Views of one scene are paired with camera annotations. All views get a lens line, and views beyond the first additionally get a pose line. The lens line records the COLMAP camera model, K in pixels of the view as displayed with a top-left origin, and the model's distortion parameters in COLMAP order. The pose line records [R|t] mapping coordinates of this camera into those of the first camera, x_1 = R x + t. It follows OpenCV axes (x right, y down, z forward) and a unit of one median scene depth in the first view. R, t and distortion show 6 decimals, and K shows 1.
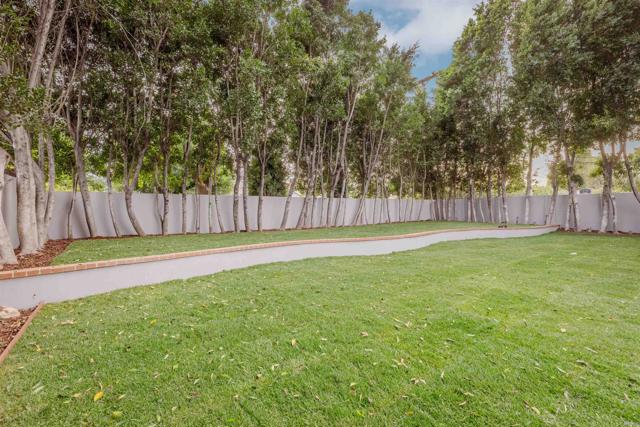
lens RADIAL K [[284.5, 0, 319.7], [0, 284.5, 208.6], [0, 0, 1]] dist [0.001564, -0.000155]
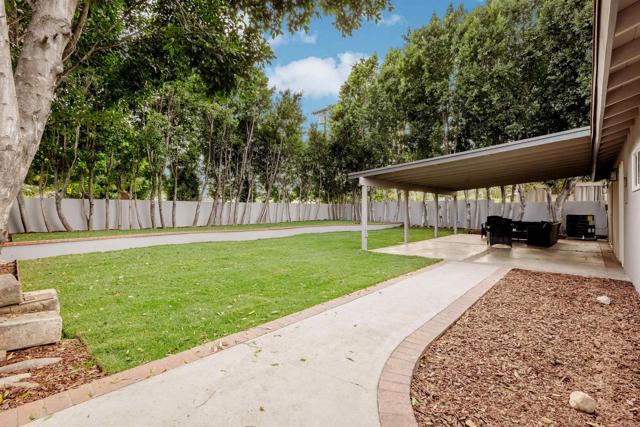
lens RADIAL K [[271.1, 0, 321.3], [0, 271.1, 211.8], [0, 0, 1]] dist [-0.001132, -0.000204]
pose [[0.978755, 0.001483, 0.205029, 0.194842], [-0.002621, 0.999983, 0.005276, -0.002889], [-0.205017, -0.005702, 0.978742, -0.353746]]
